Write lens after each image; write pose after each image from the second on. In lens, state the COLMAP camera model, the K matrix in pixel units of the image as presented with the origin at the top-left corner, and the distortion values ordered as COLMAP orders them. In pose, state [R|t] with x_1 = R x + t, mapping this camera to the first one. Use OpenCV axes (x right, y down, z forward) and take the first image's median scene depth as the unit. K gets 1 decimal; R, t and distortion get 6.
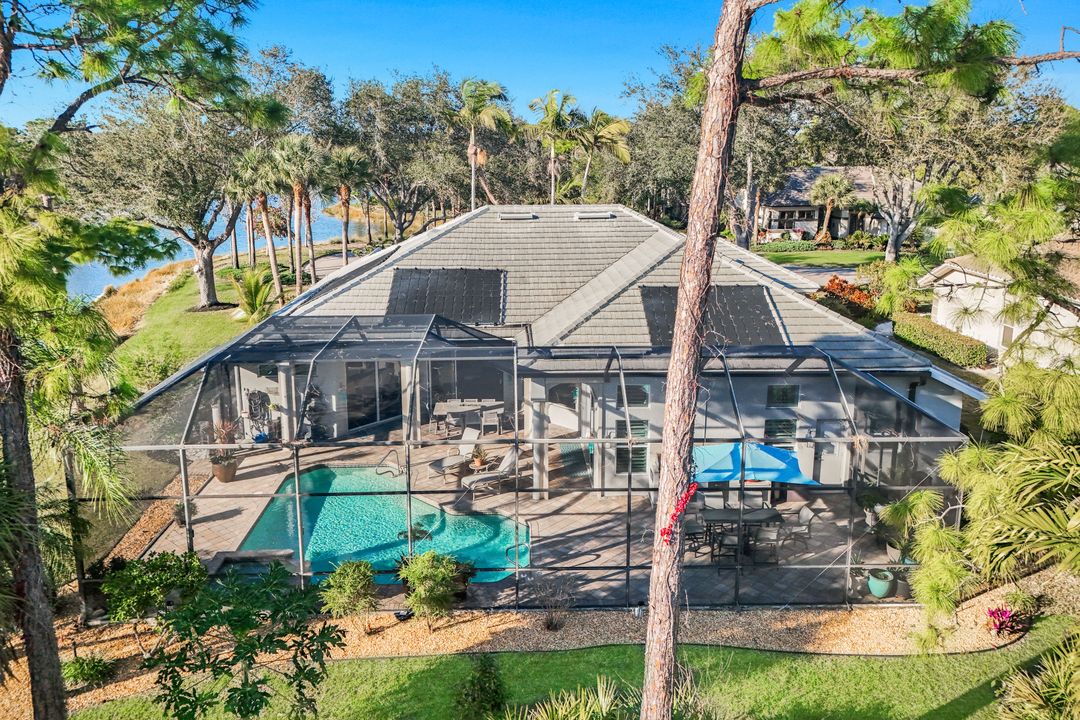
lens RADIAL K [[808.1, 0, 535.8], [0, 808.1, 359.7], [0, 0, 1]] dist [0.095714, -0.102403]
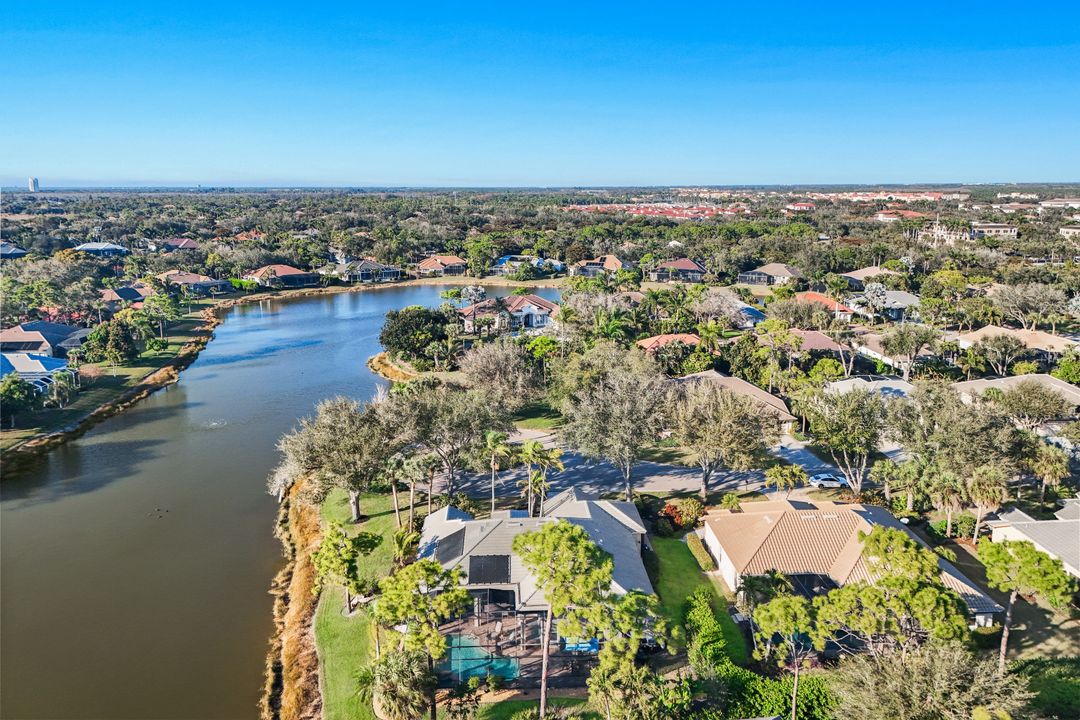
lens RADIAL K [[808.1, 0, 535.8], [0, 808.1, 359.7], [0, 0, 1]] dist [0.095714, -0.102403]
pose [[0.999887, -0.010047, 0.011161, 0.038409], [0.010451, 0.999271, -0.036730, -1.068125], [-0.010784, 0.036842, 0.999263, -2.819945]]
